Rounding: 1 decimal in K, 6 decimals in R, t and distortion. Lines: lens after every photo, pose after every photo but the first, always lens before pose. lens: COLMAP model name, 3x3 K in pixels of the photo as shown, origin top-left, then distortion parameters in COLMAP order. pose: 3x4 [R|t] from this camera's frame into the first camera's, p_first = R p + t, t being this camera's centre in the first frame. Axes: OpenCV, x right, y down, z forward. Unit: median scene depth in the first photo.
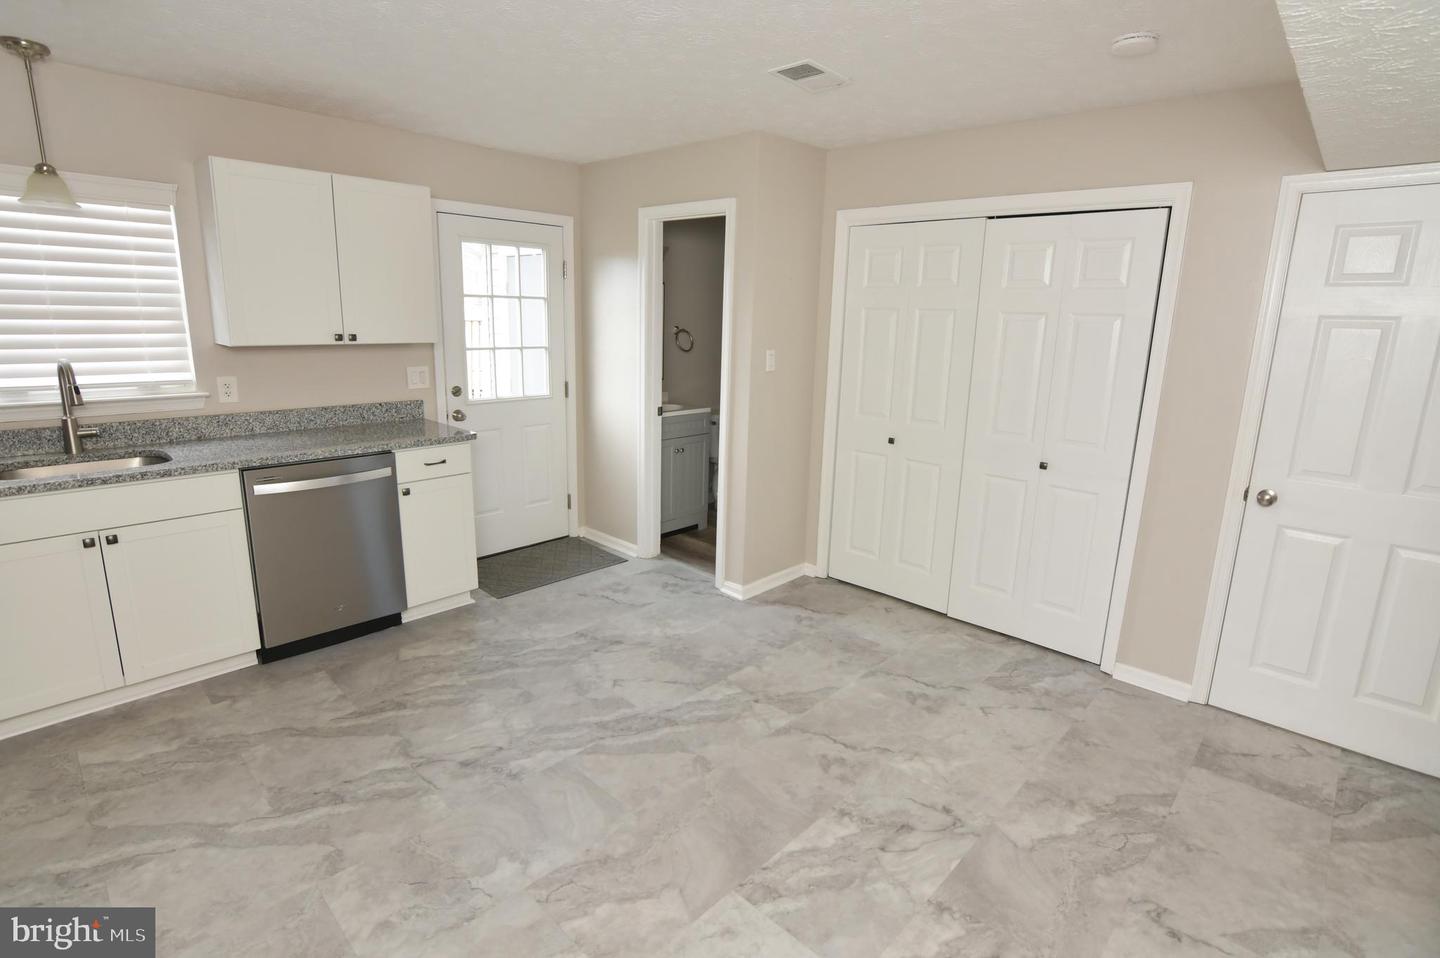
lens RADIAL K [[699.9, 0, 716.9], [0, 699.9, 467.3], [0, 0, 1]] dist [-0.033283, 0.009875]
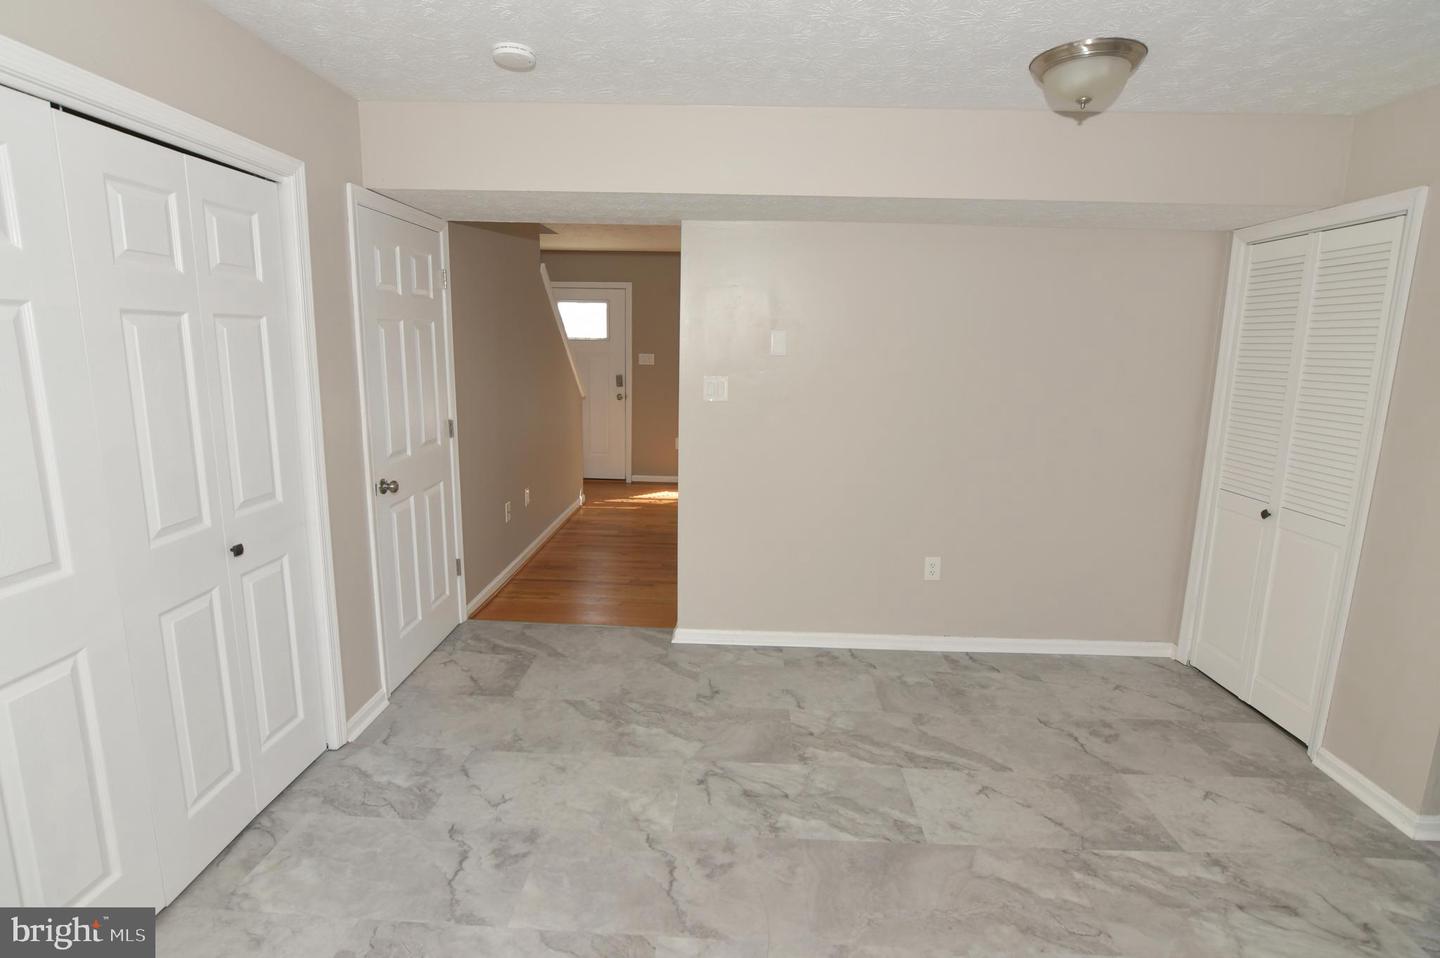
lens RADIAL K [[699.9, 0, 716.9], [0, 699.9, 467.3], [0, 0, 1]] dist [-0.033283, 0.009875]
pose [[-0.661328, -0.173153, 0.729838, -0.348438], [0.124002, 0.934367, 0.334039, -0.290669], [-0.739776, 0.311410, -0.596452, 1.282748]]
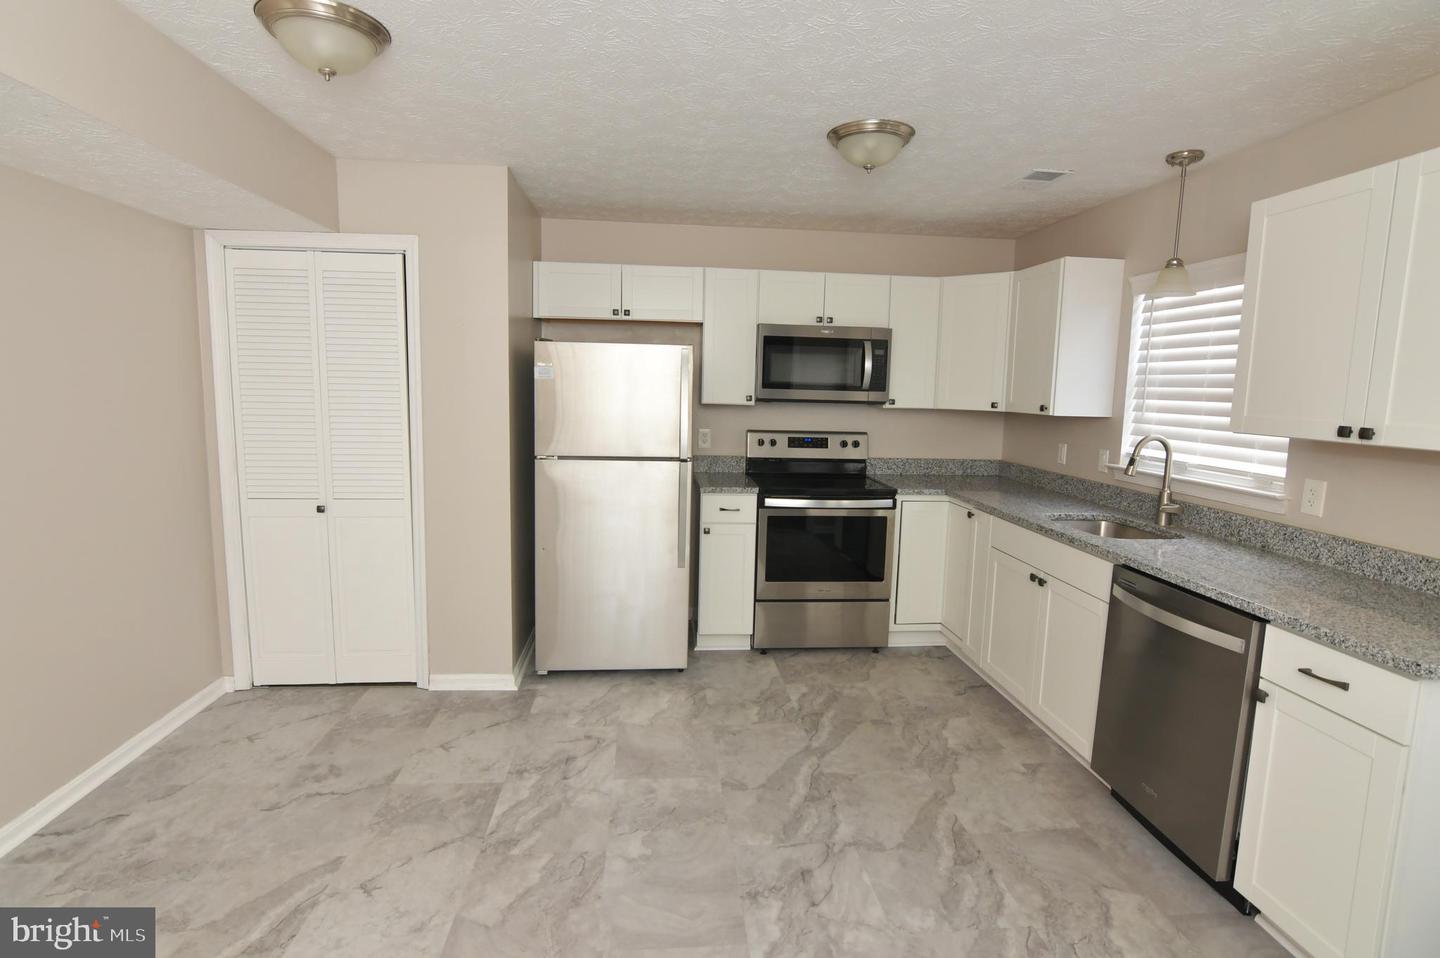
lens RADIAL K [[699.9, 0, 716.9], [0, 699.9, 467.3], [0, 0, 1]] dist [-0.033283, 0.009875]
pose [[-0.655489, 0.047316, -0.753721, 0.325735], [-0.203408, 0.950091, 0.236541, -0.230896], [0.727296, 0.308363, -0.613150, 1.201431]]
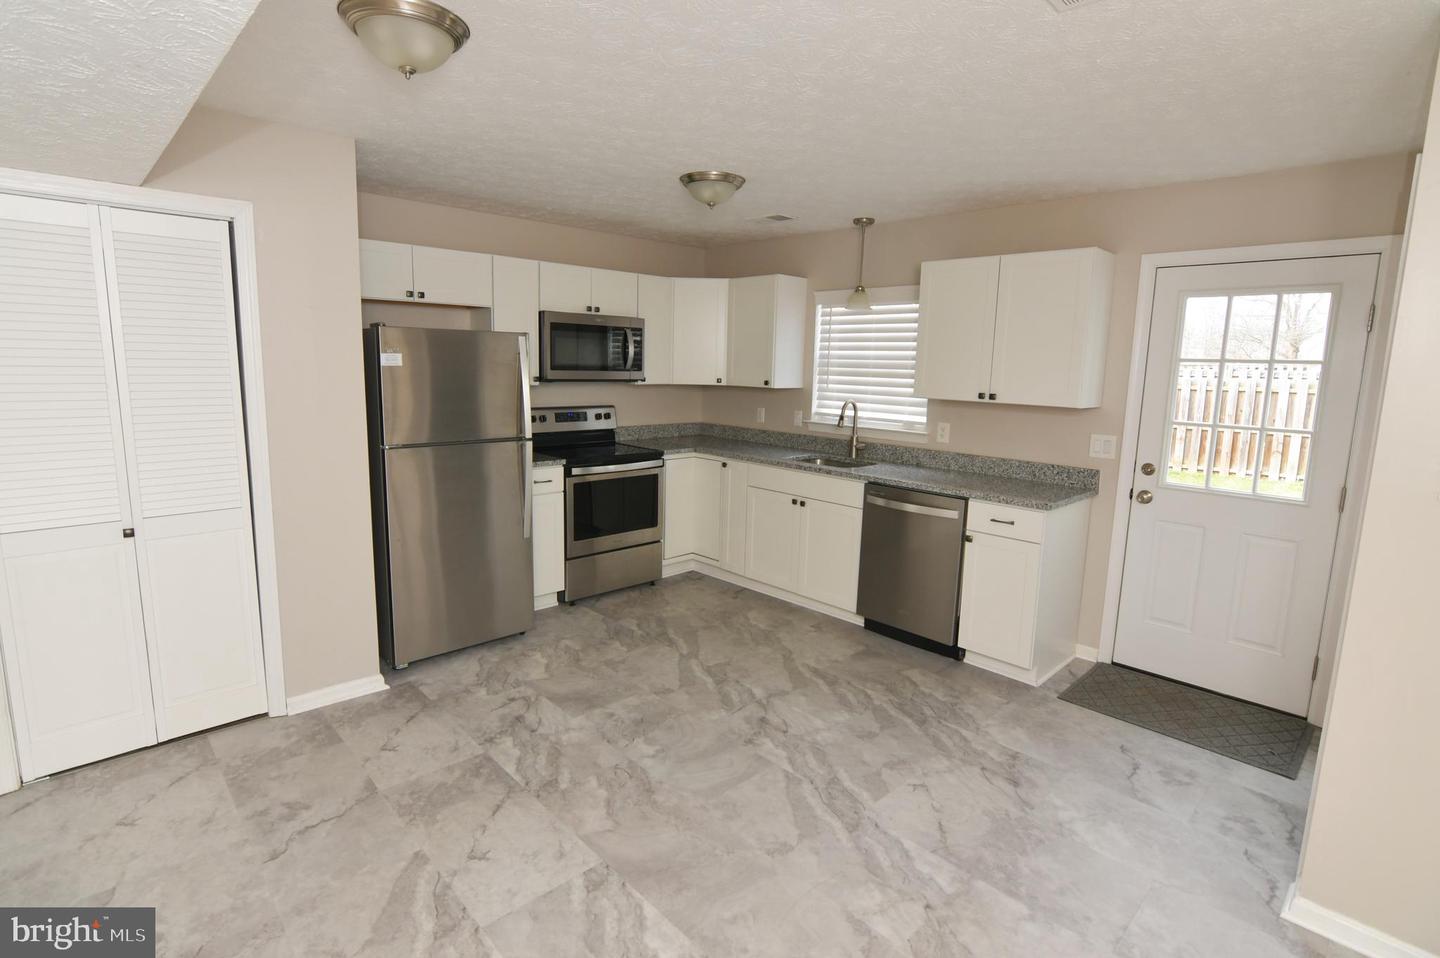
lens RADIAL K [[699.9, 0, 716.9], [0, 699.9, 467.3], [0, 0, 1]] dist [-0.033283, 0.009875]
pose [[-0.045853, 0.121852, -0.991489, 0.774852], [-0.241386, 0.961768, 0.129362, -0.144109], [0.969345, 0.245263, -0.014687, 0.763059]]
